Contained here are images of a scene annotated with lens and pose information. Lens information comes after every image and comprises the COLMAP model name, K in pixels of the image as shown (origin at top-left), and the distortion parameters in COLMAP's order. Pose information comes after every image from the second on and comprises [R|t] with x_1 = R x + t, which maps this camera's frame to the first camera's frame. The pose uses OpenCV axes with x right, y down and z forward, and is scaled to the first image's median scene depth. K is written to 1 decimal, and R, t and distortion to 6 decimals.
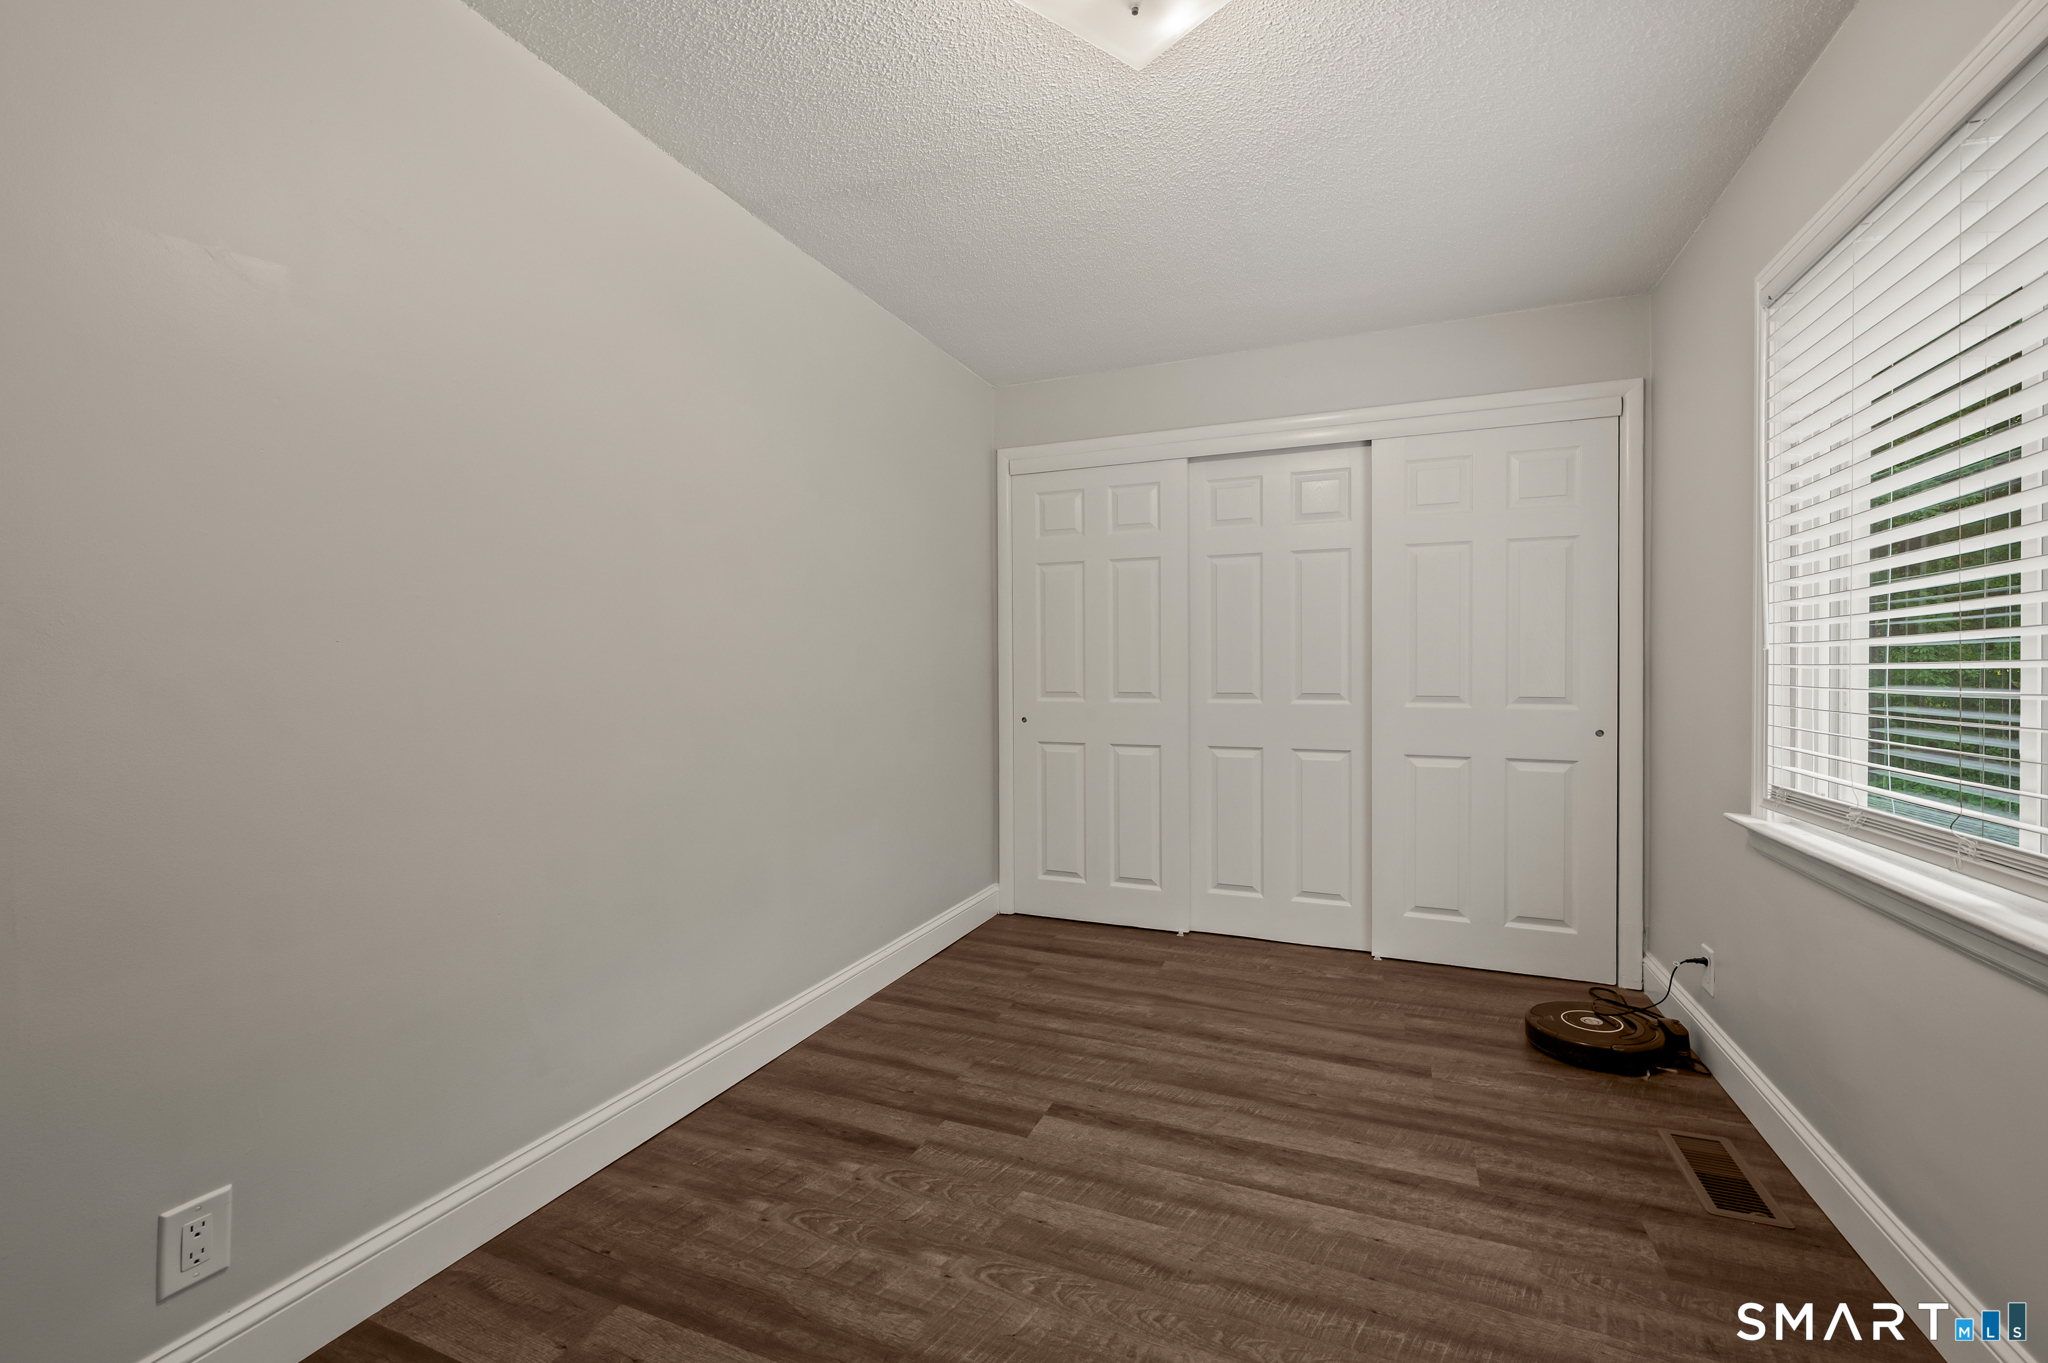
lens RADIAL K [[831.0, 0, 1022.9], [0, 831.0, 667.5], [0, 0, 1]] dist [0.002036, -0.000233]
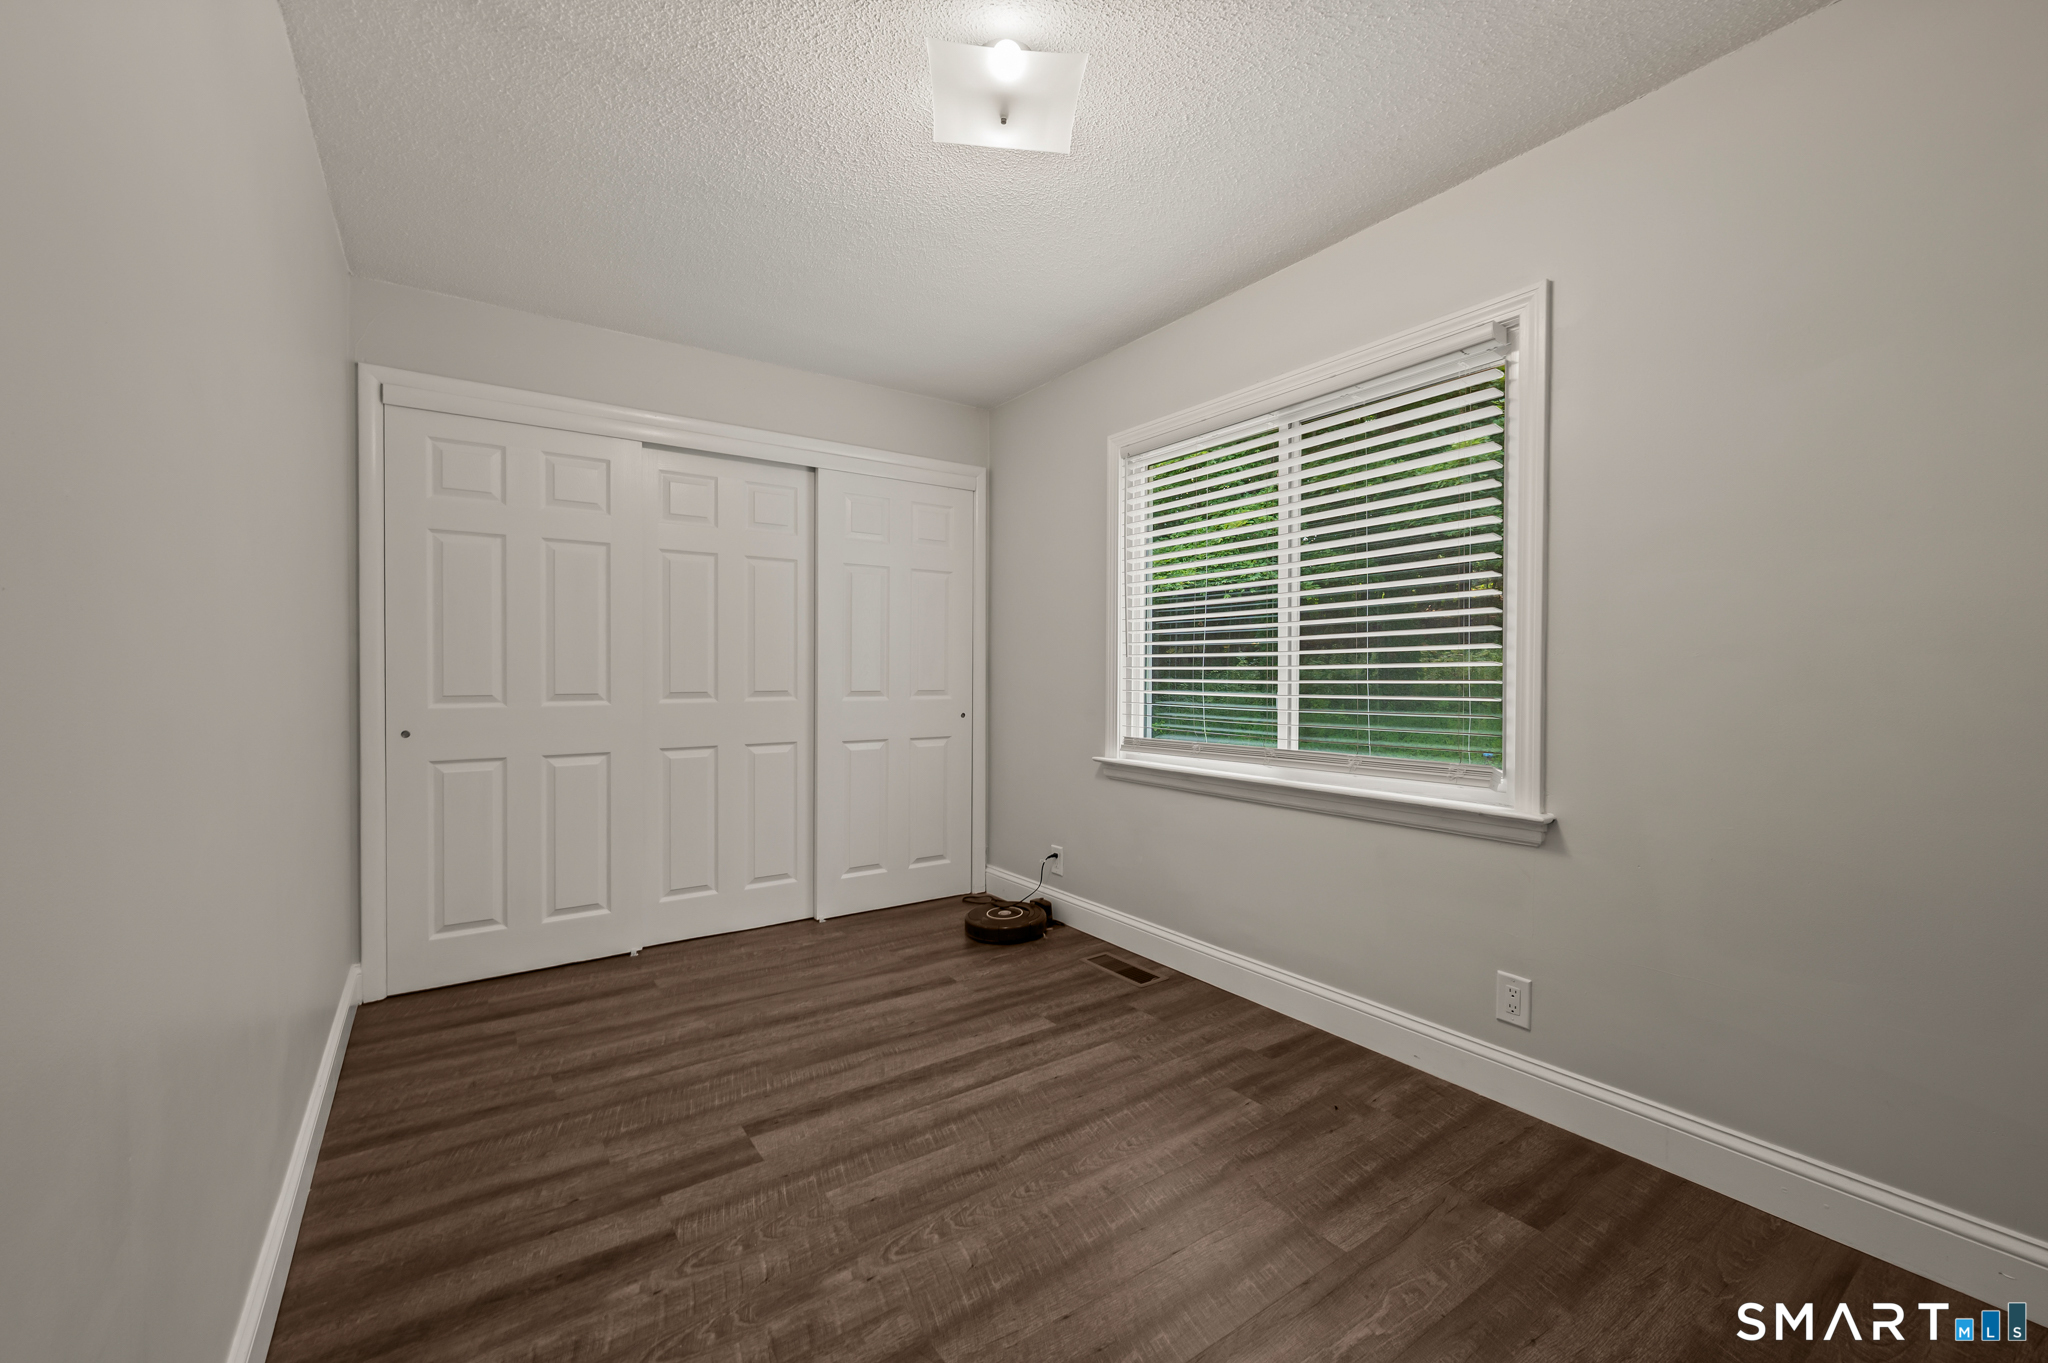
lens RADIAL K [[831.0, 0, 1022.9], [0, 831.0, 667.5], [0, 0, 1]] dist [0.002036, -0.000233]
pose [[0.540998, 0.006102, 0.841002, -0.653580], [-0.005412, 0.999978, -0.003774, 0.004932], [-0.841006, -0.002510, 0.541019, 0.245983]]
